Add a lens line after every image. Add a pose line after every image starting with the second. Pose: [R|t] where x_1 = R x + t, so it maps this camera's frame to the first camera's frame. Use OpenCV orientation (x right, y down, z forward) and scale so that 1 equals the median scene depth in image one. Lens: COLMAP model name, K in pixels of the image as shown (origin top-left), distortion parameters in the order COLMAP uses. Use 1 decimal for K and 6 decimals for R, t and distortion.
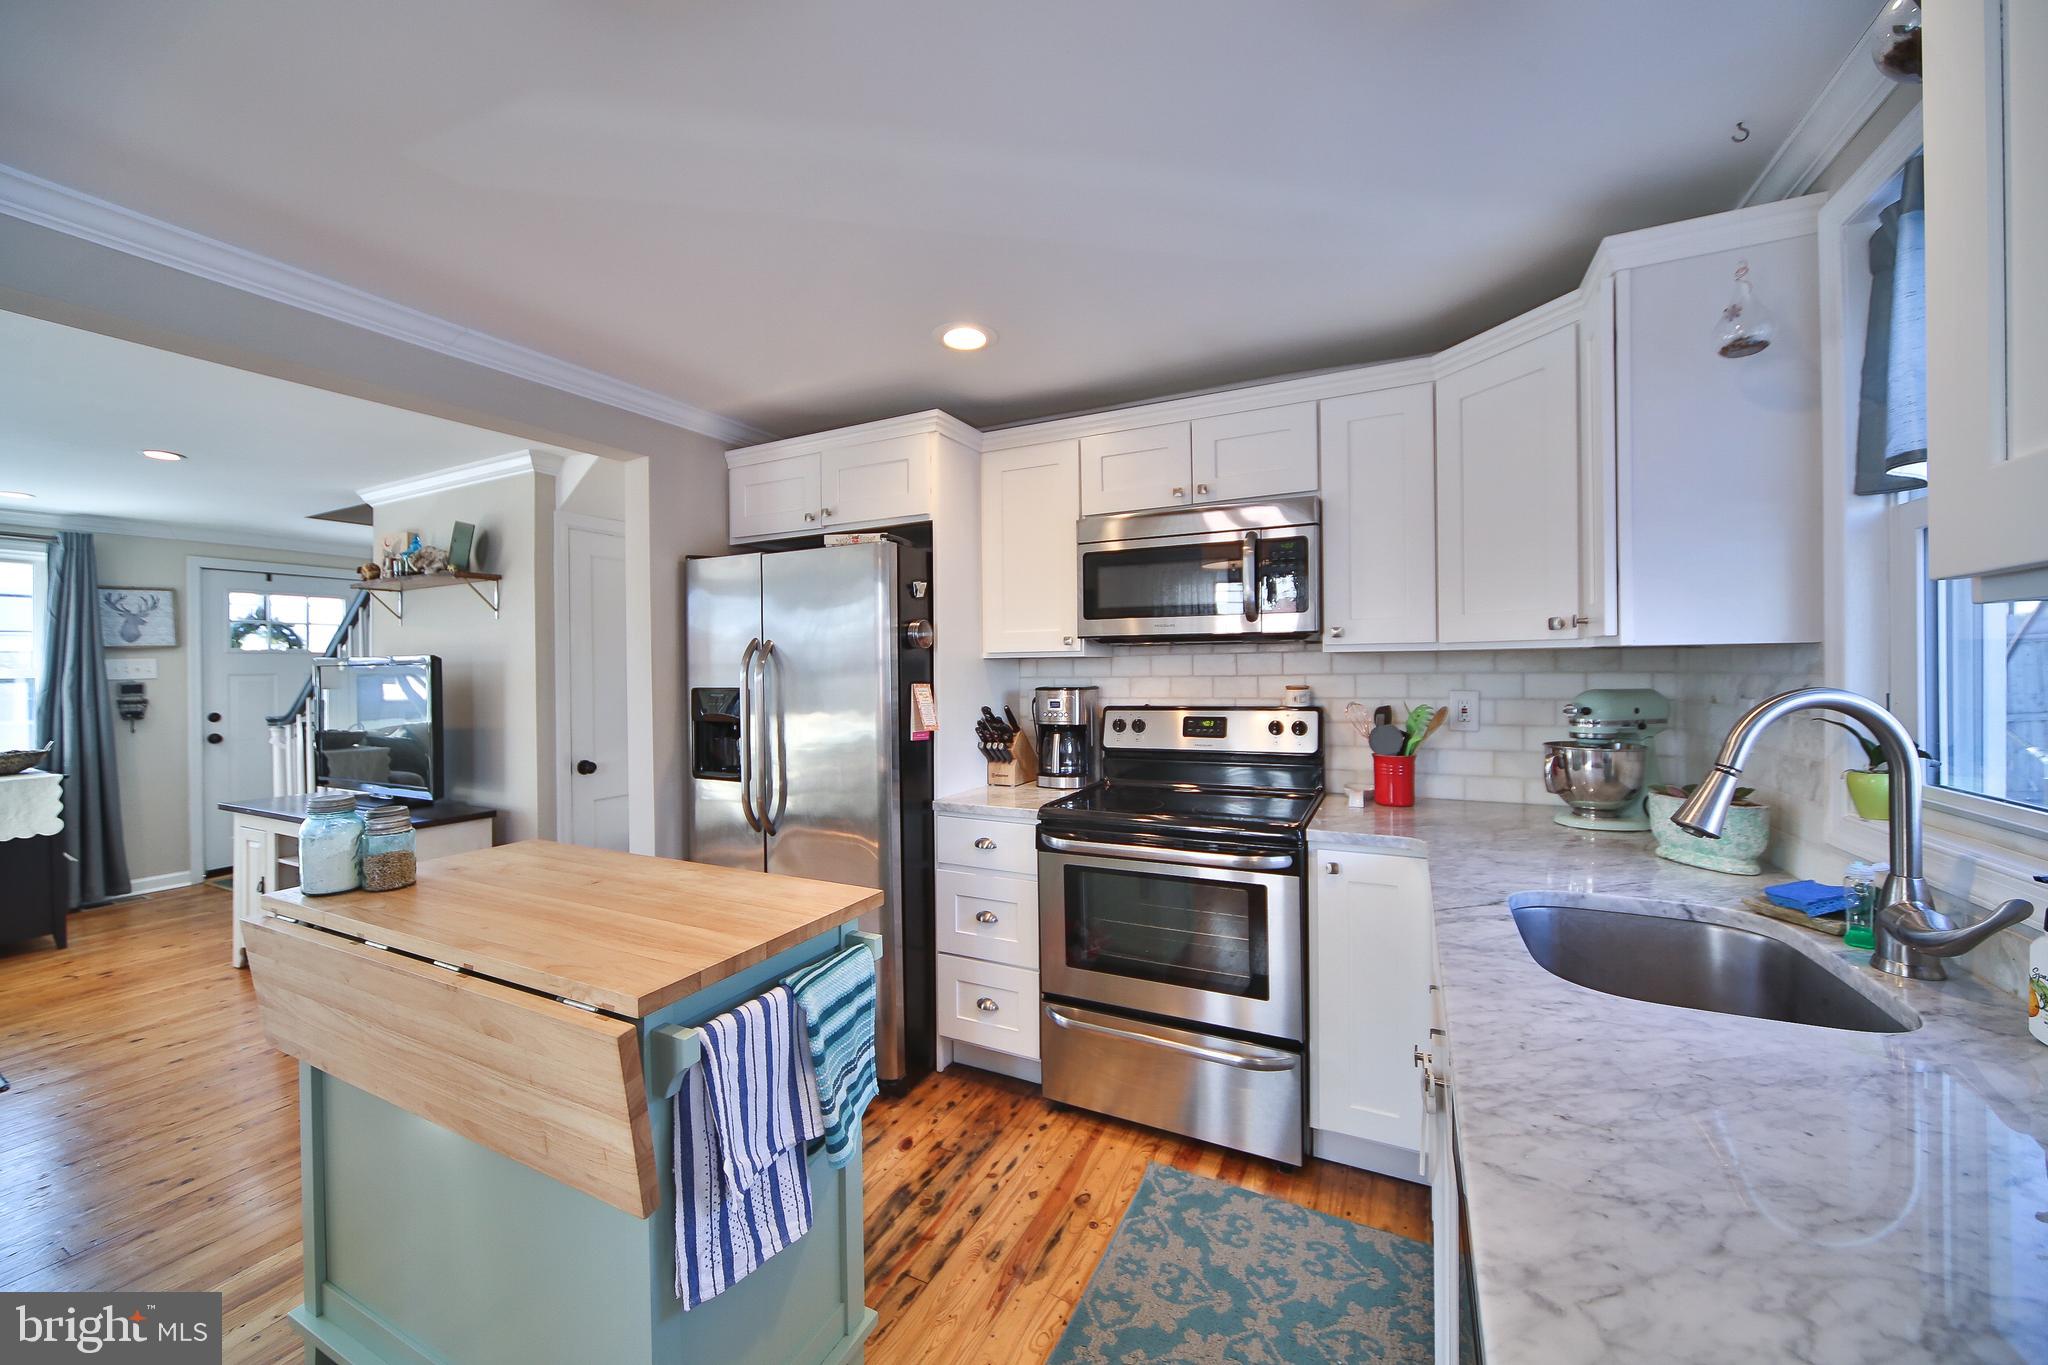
lens RADIAL K [[773.6, 0, 1025.5], [0, 773.6, 667.0], [0, 0, 1]] dist [-0.005802, 0.000161]
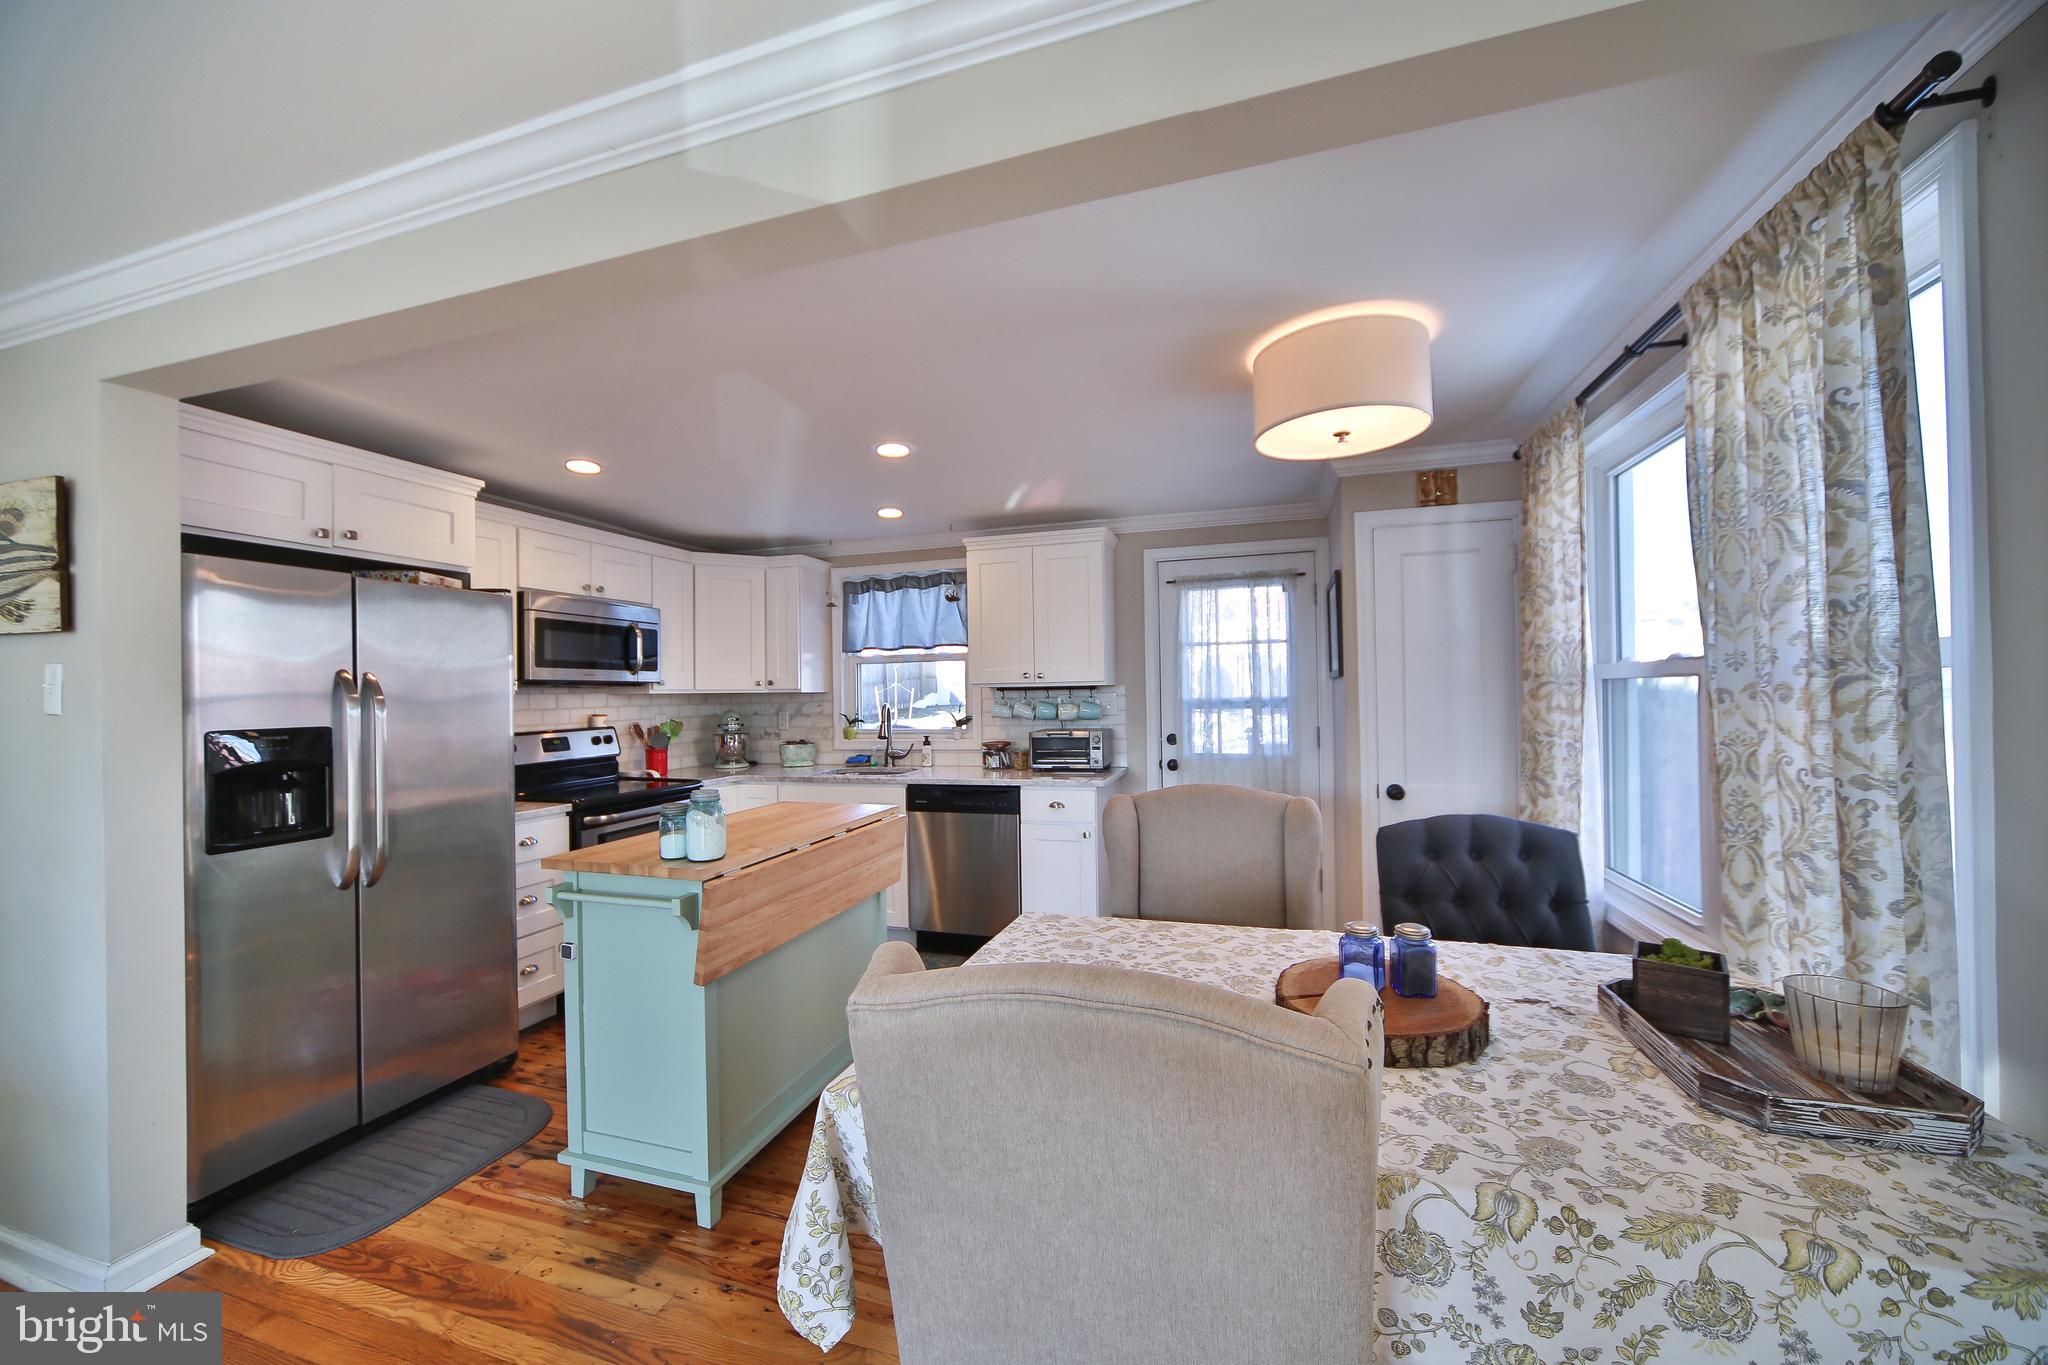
lens RADIAL K [[750.8, 0, 1024.0], [0, 750.8, 682.5], [0, 0, 1]] dist [-0.006830, -0.000252]
pose [[-0.158361, 0.027357, 0.987002, -1.363653], [0.016333, 0.999552, -0.025084, 0.012173], [-0.987246, 0.012148, -0.158737, 0.384224]]
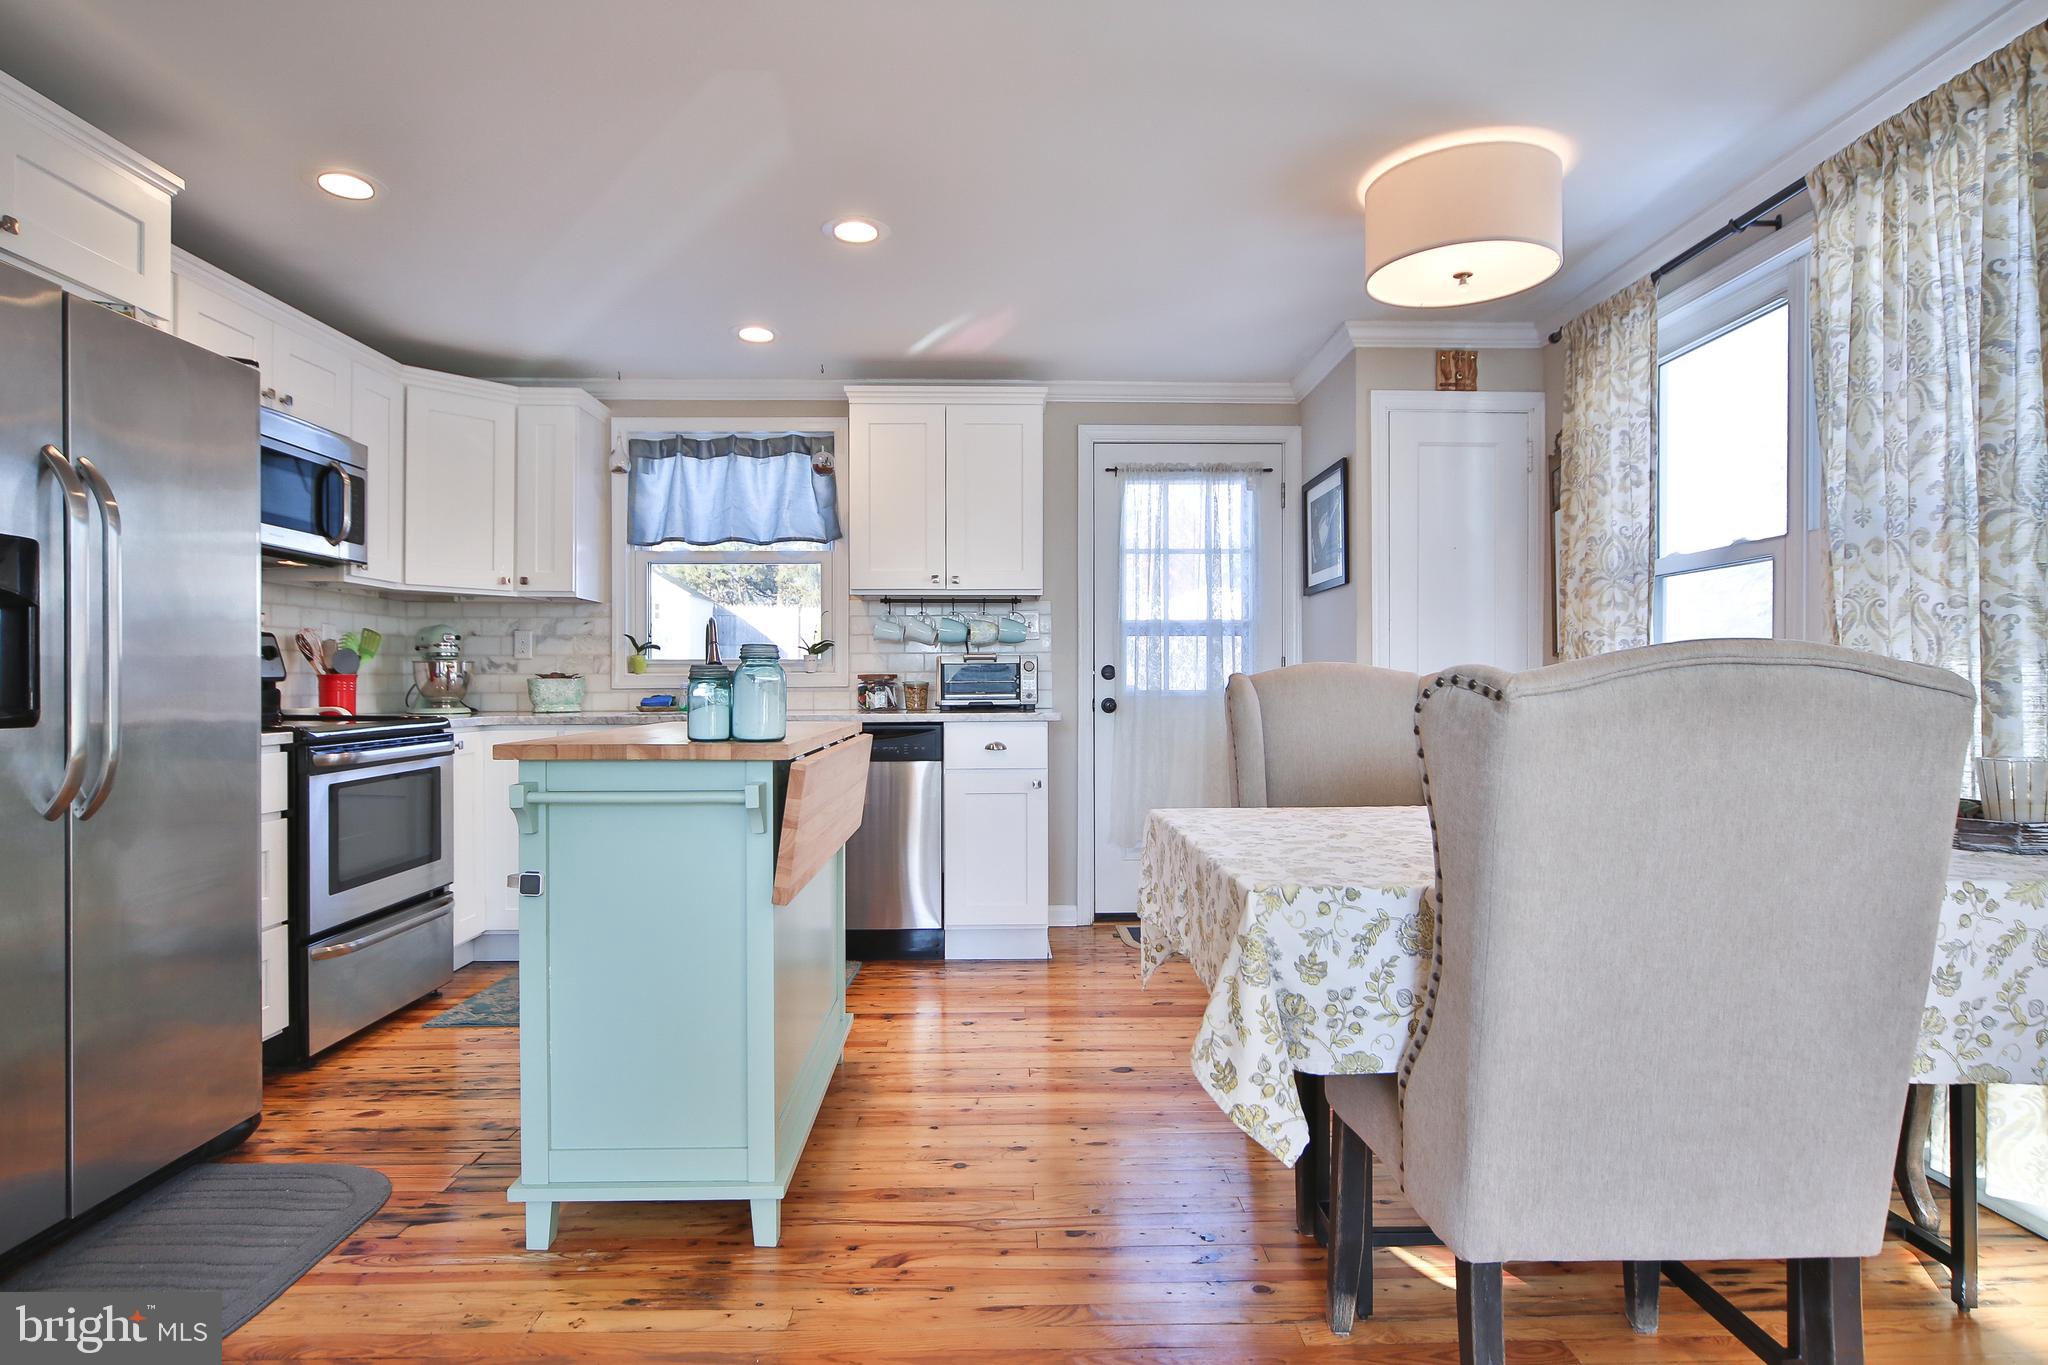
lens RADIAL K [[1072.3, 0, 1024.0], [0, 1072.3, 682.5], [0, 0, 1]] dist [-0.006138, 0.000629]
pose [[-0.470418, 0.011867, 0.882364, -1.332988], [0.004481, 0.999929, -0.011059, 0.138150], [-0.882432, -0.001249, -0.470438, 0.794236]]
